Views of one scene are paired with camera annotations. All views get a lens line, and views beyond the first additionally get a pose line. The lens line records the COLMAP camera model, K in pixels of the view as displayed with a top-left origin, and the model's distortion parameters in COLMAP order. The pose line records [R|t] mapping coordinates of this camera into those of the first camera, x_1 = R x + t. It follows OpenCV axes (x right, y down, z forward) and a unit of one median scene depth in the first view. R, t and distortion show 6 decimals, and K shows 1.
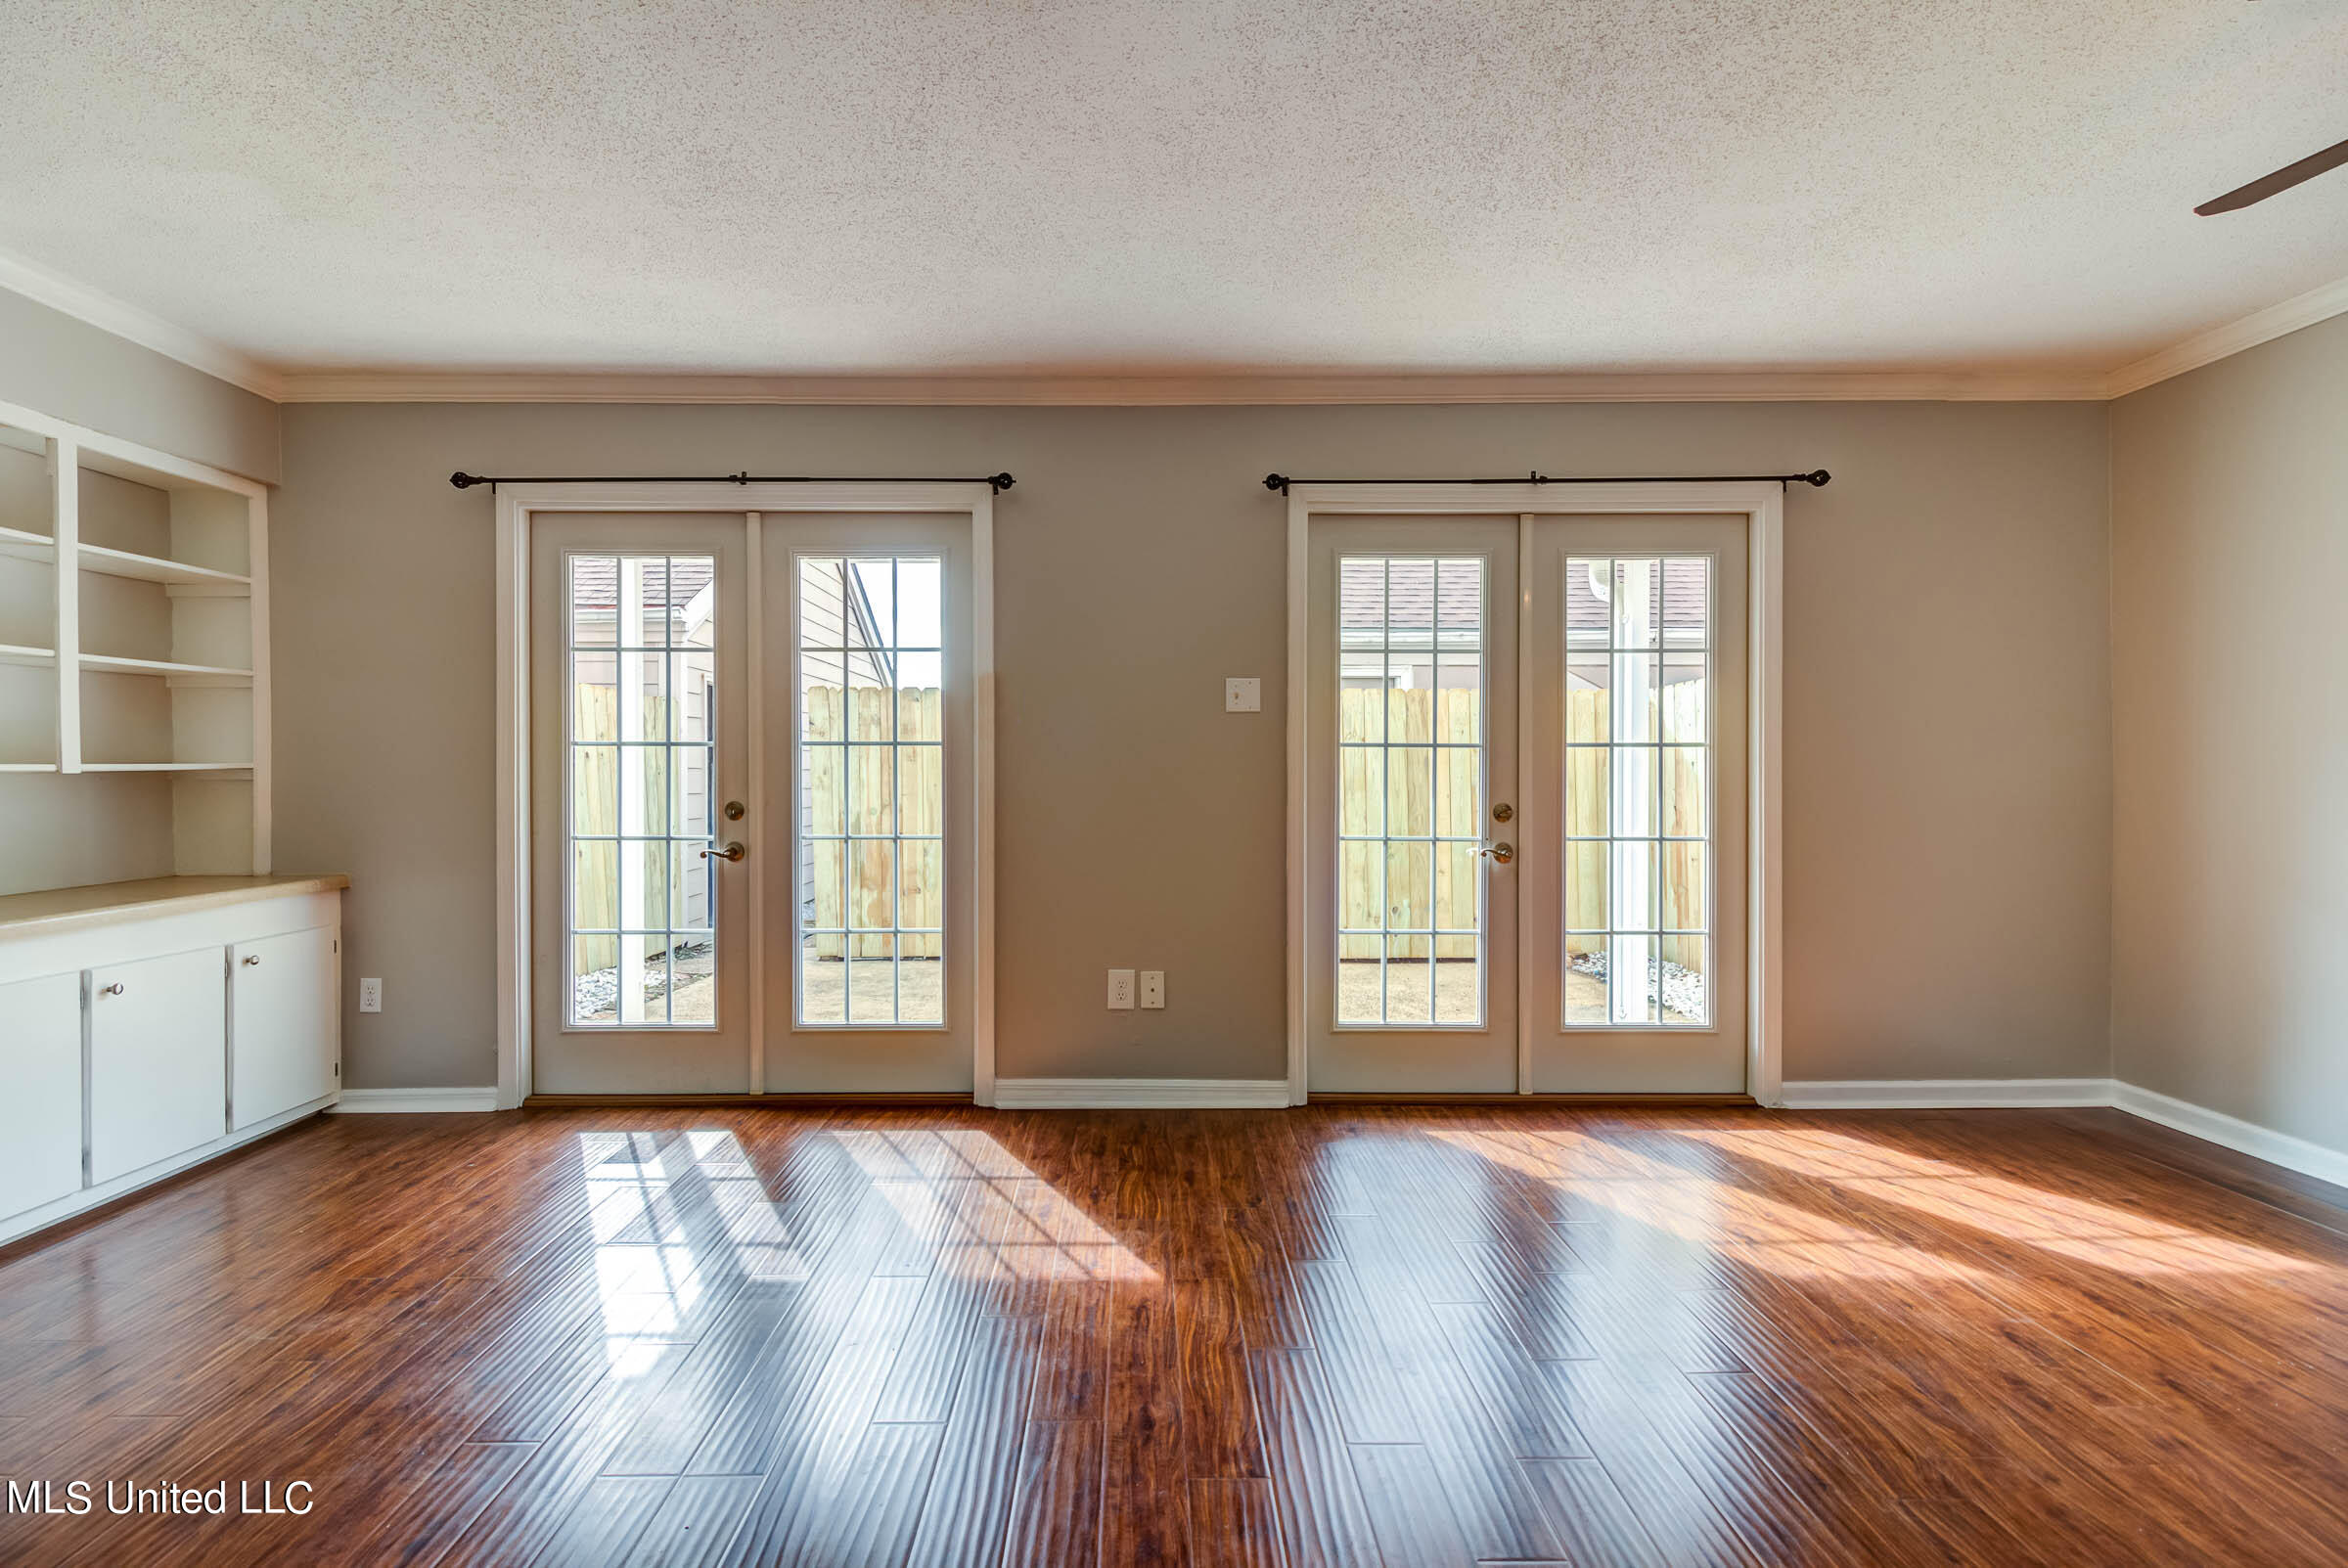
lens RADIAL K [[1074.4, 0, 1158.6], [0, 1074.4, 774.2], [0, 0, 1]] dist [0.025485, -0.023281]
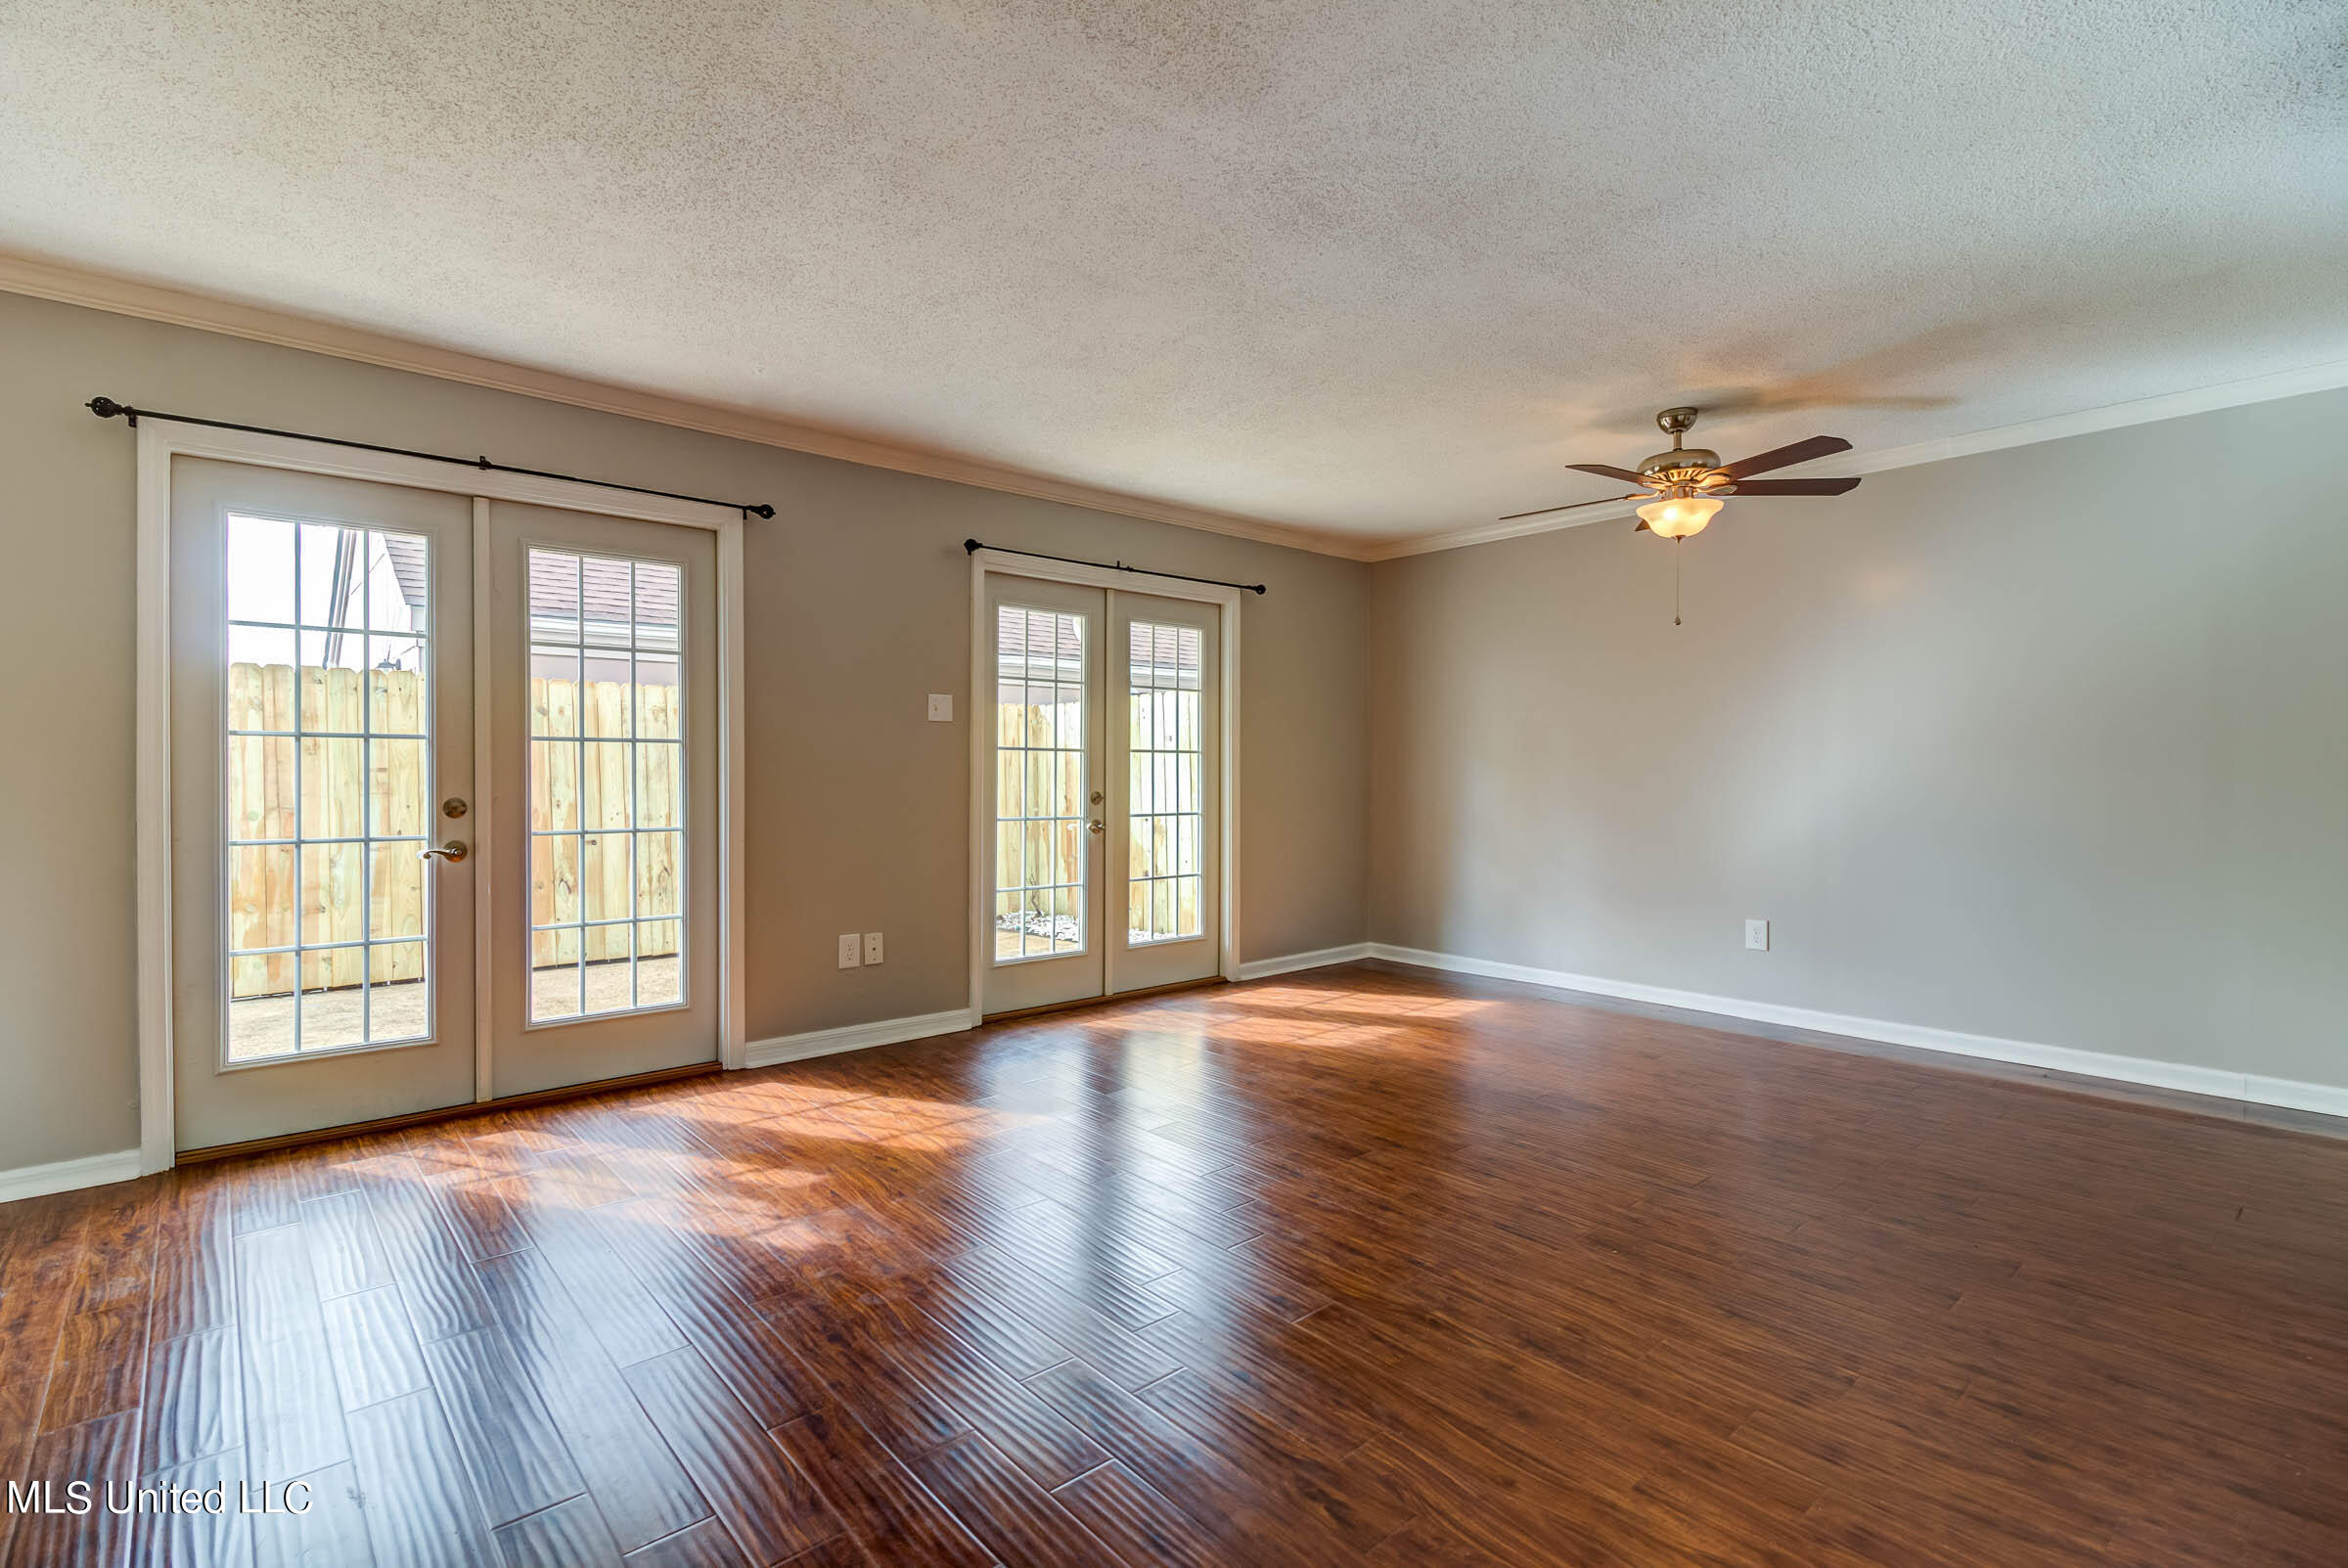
lens RADIAL K [[1074.4, 0, 1158.6], [0, 1074.4, 774.2], [0, 0, 1]] dist [0.025485, -0.023281]
pose [[0.759187, -0.000333, 0.650872, -0.545540], [-0.000710, 0.999999, 0.001340, 0.002461], [-0.650872, -0.001479, 0.759186, -0.125527]]
